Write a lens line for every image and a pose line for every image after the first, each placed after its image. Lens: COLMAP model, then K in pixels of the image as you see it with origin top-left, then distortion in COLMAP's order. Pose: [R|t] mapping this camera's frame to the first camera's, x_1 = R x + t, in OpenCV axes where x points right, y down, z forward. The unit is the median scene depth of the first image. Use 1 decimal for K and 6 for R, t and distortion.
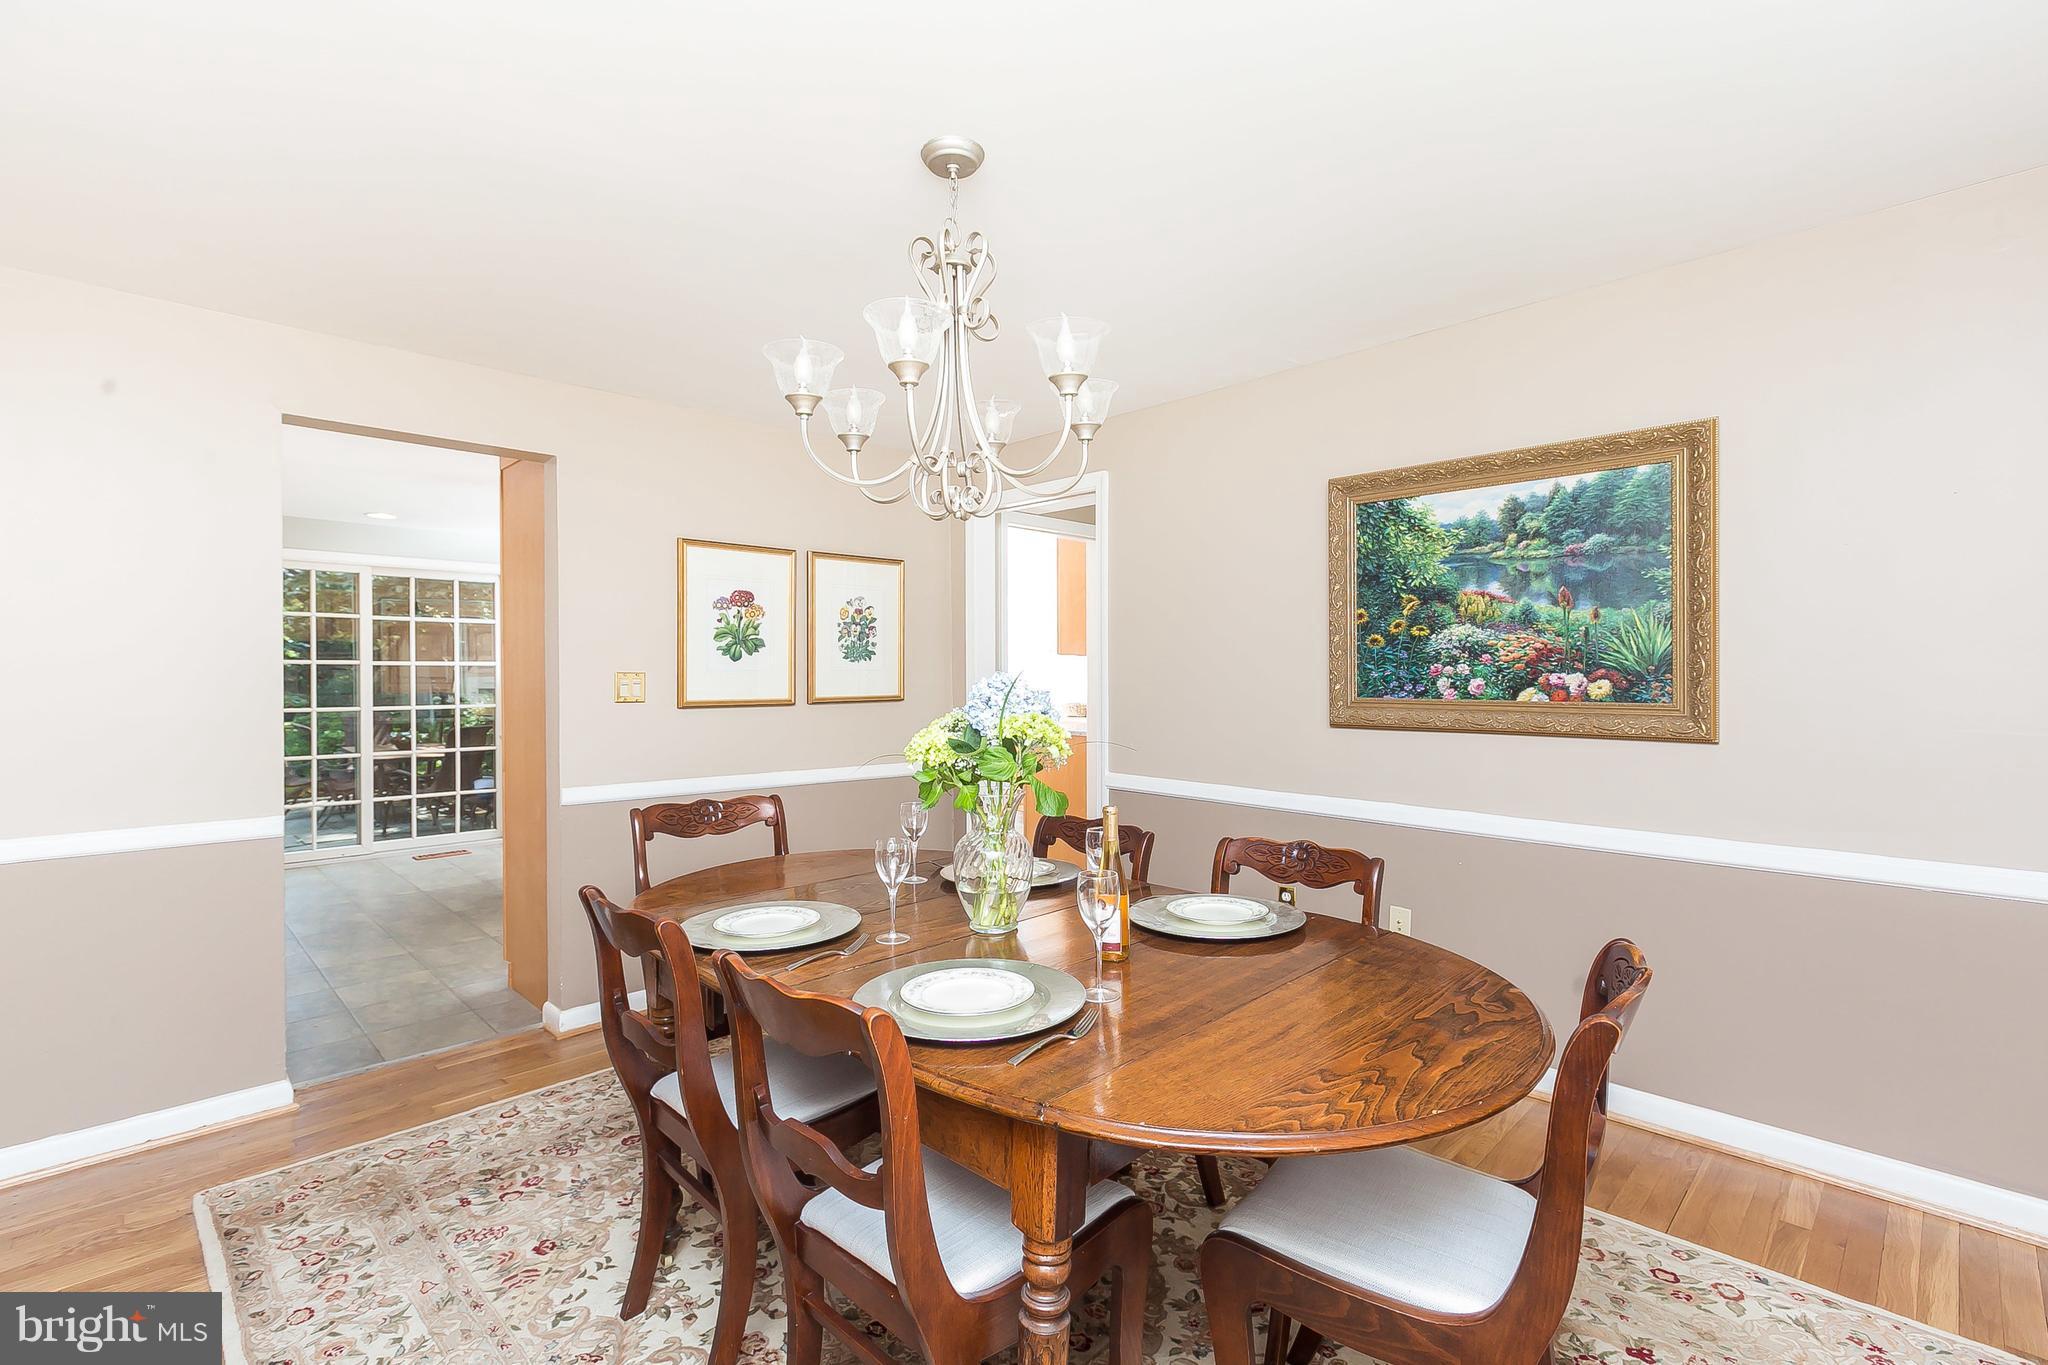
lens RADIAL K [[916.0, 0, 1022.8], [0, 916.0, 675.1], [0, 0, 1]] dist [0.028509, 0.001224]
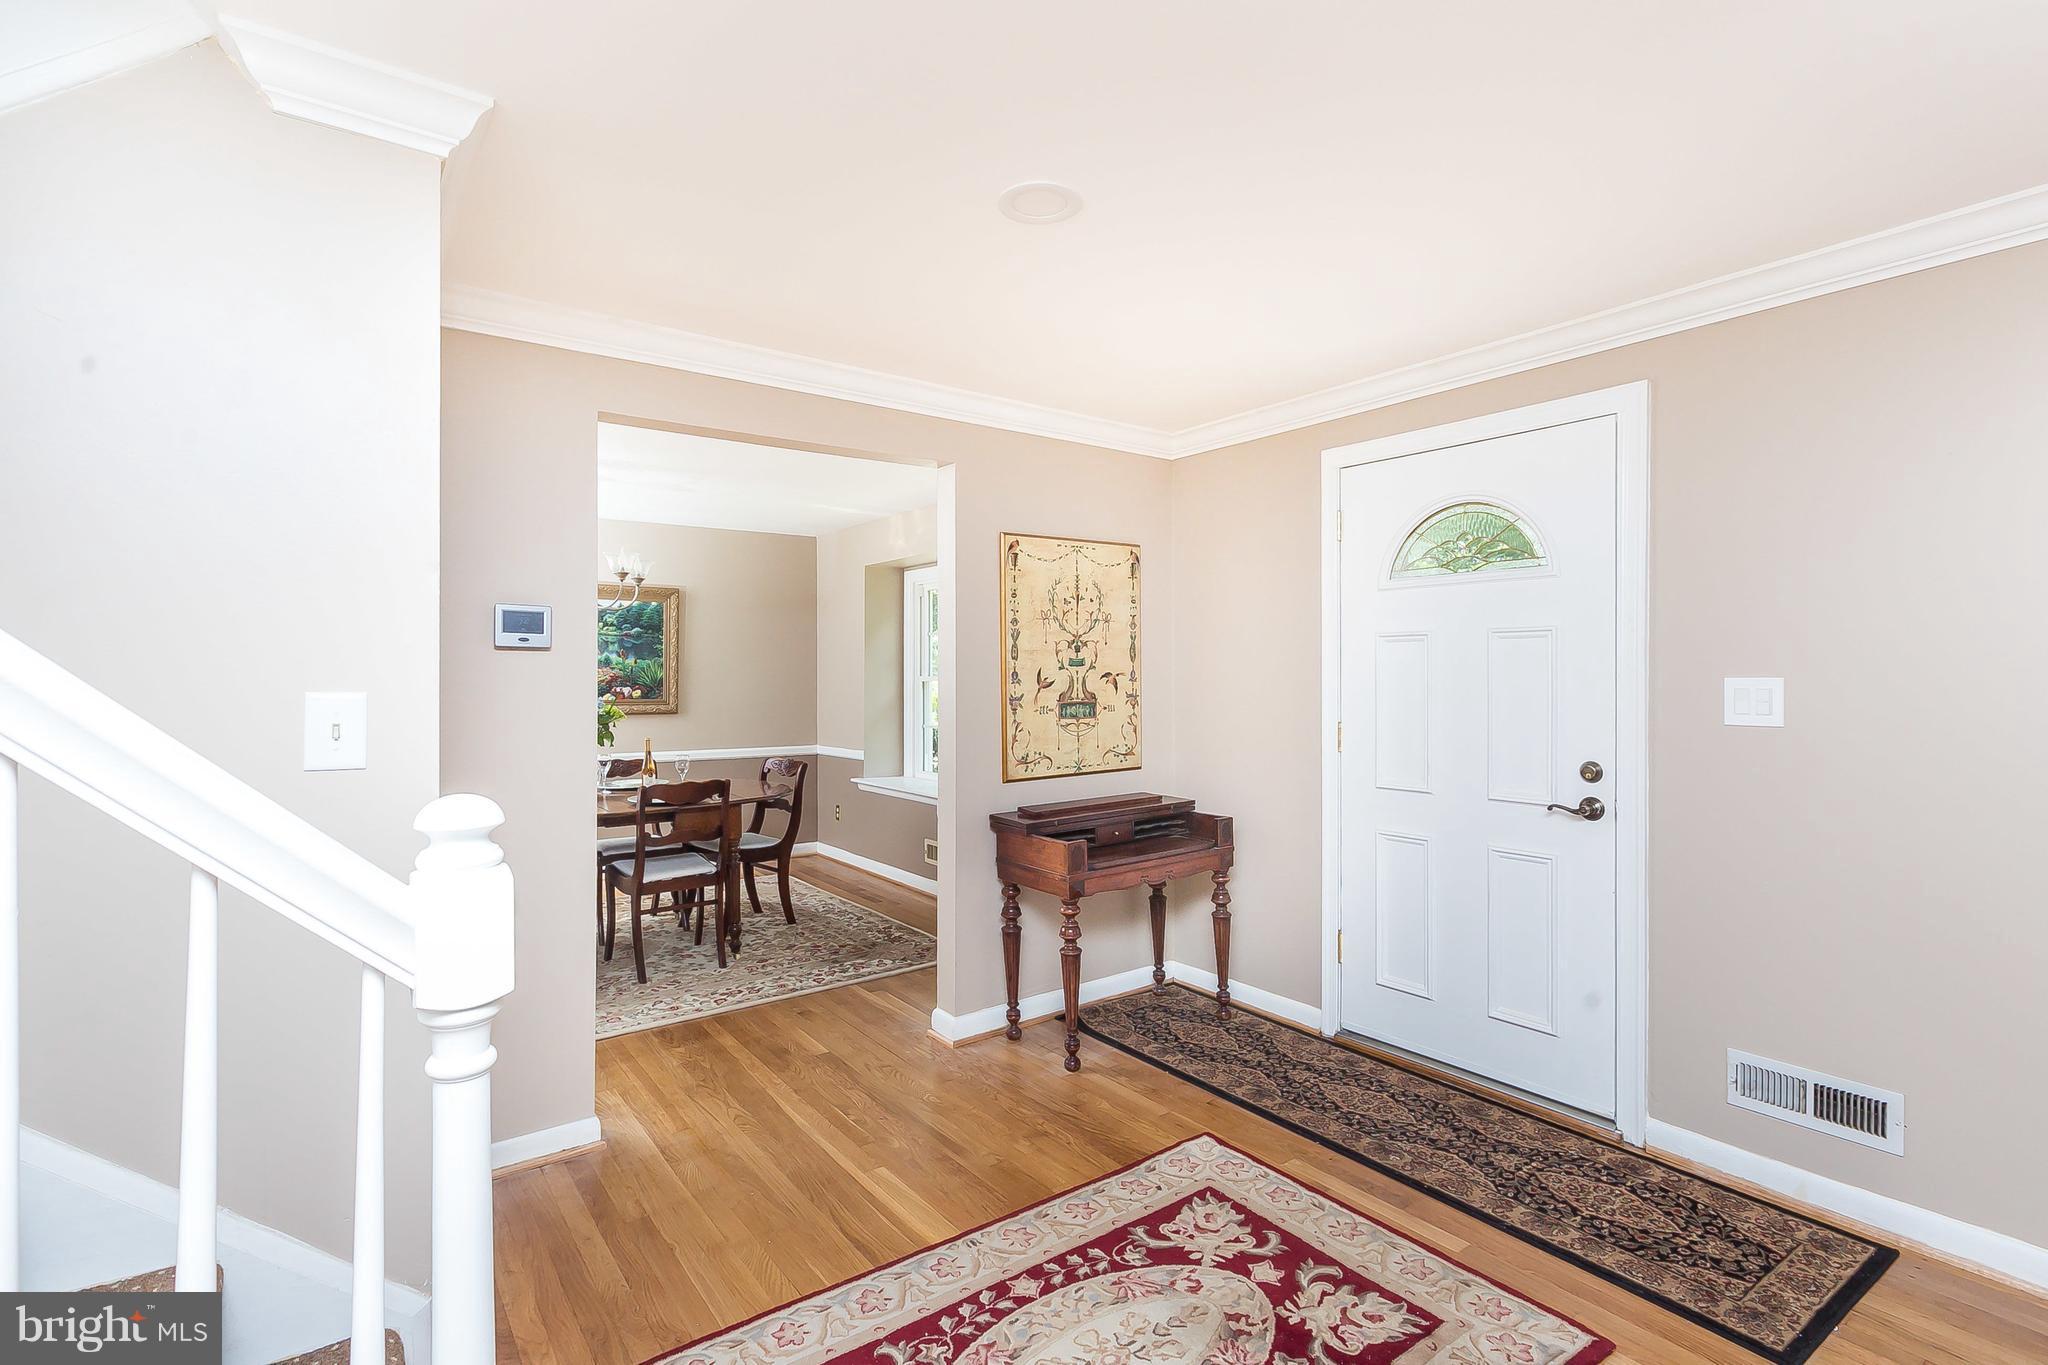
lens RADIAL K [[916.0, 0, 1017.2], [0, 916.0, 675.9], [0, 0, 1]] dist [0.028509, 0.001224]
pose [[0.139060, 0.008049, 0.990251, -1.088721], [0.004745, 0.999950, -0.008794, -0.003359], [-0.990273, 0.005922, 0.139015, -0.195428]]
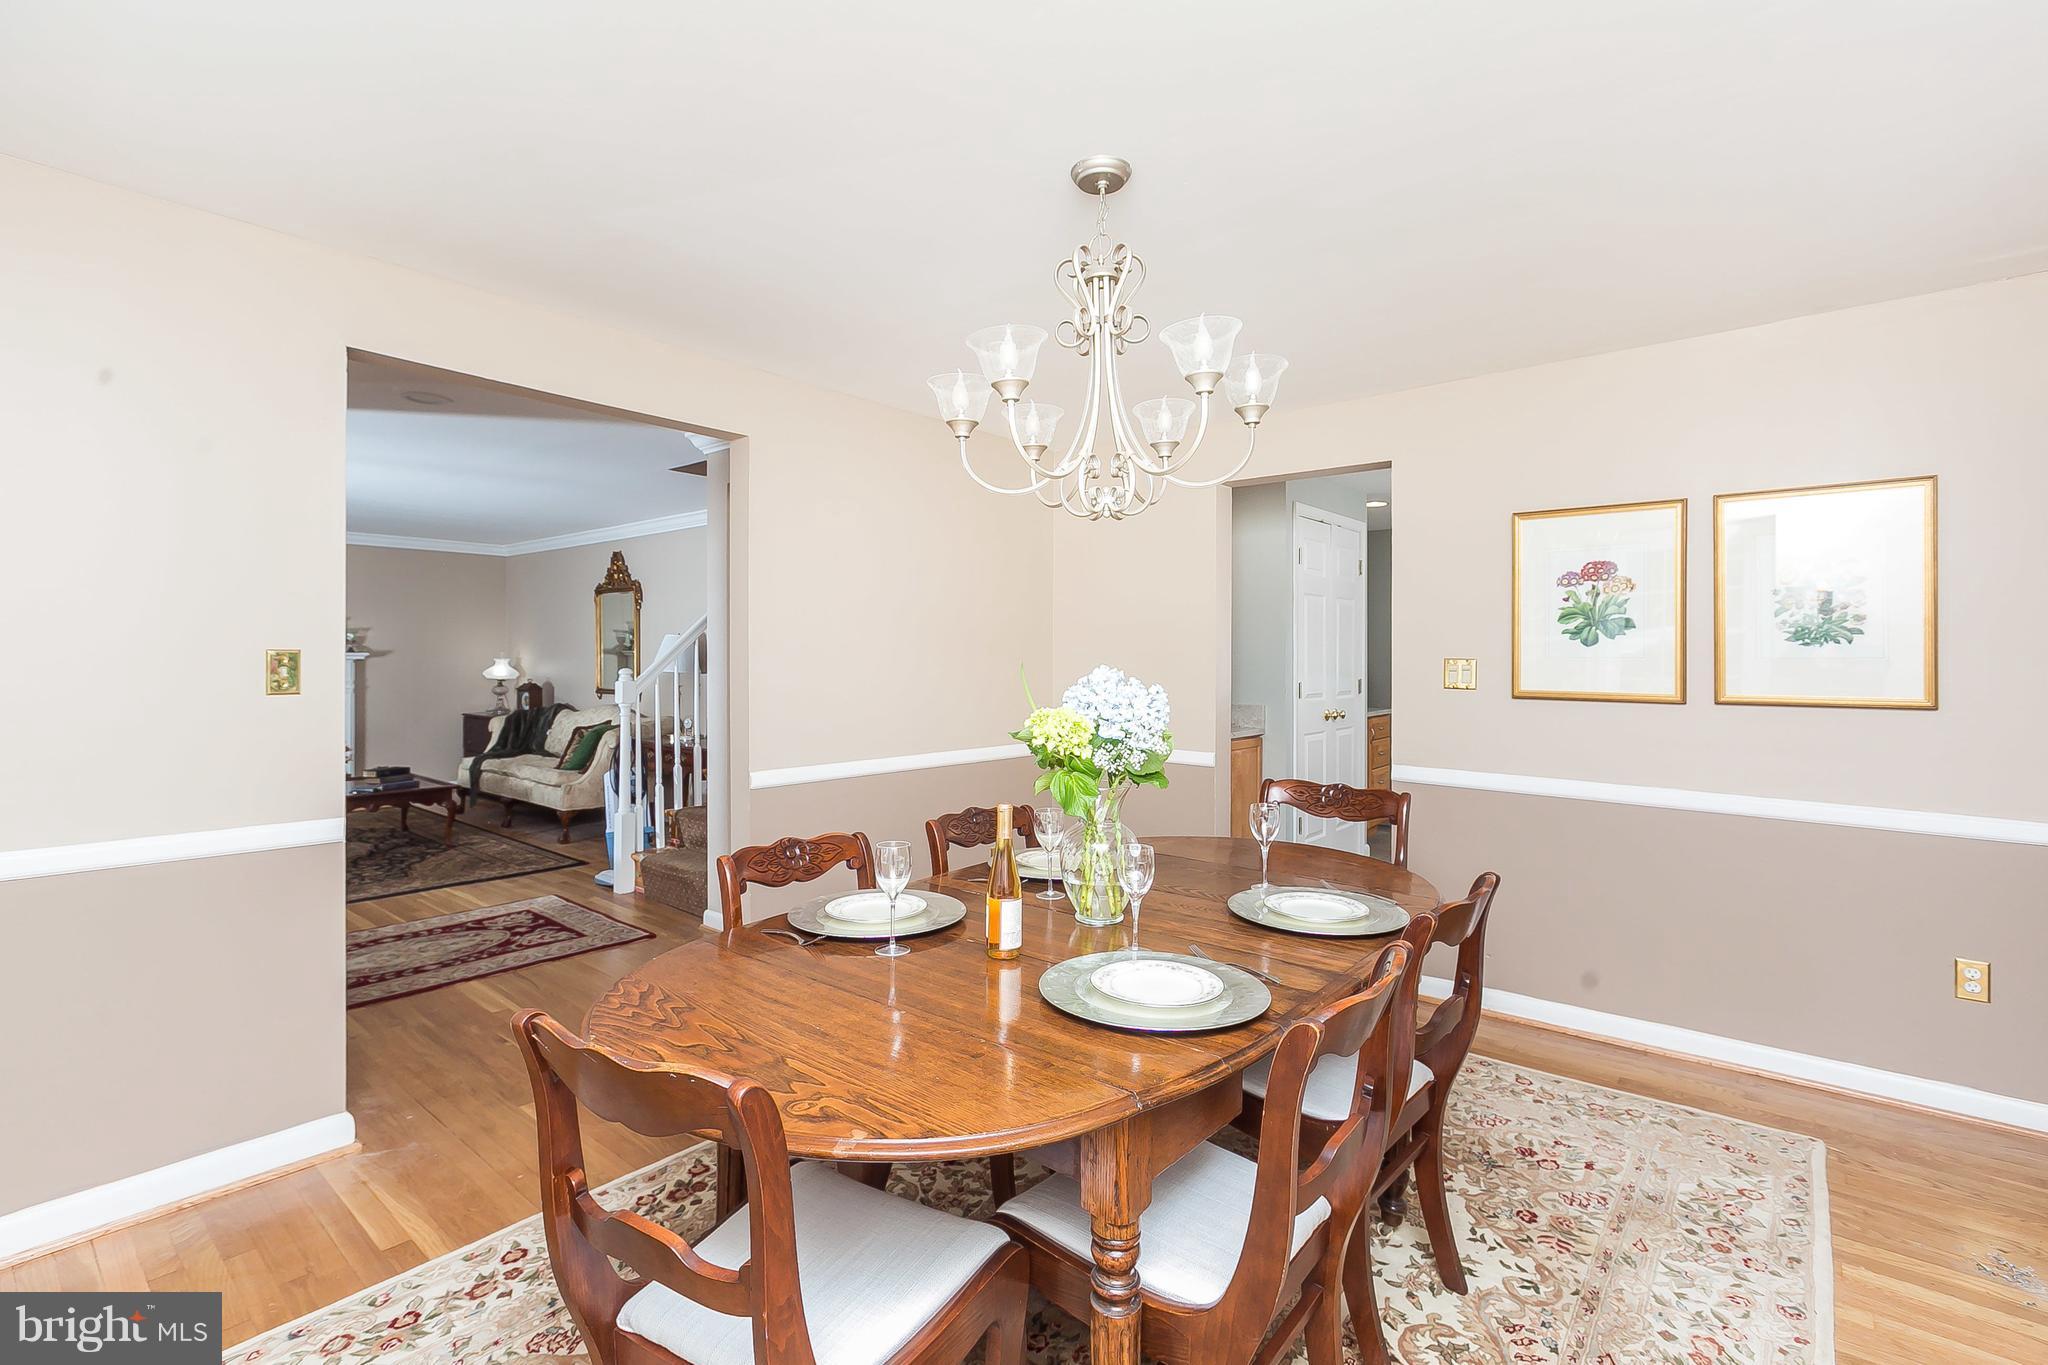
lens RADIAL K [[916.0, 0, 1021.1], [0, 916.0, 666.0], [0, 0, 1]] dist [0.028509, 0.001224]
pose [[0.085857, 0.022075, -0.996063, 0.503738], [-0.004646, 0.999753, 0.021756, -0.013963], [0.996297, 0.002760, 0.085938, 0.431459]]
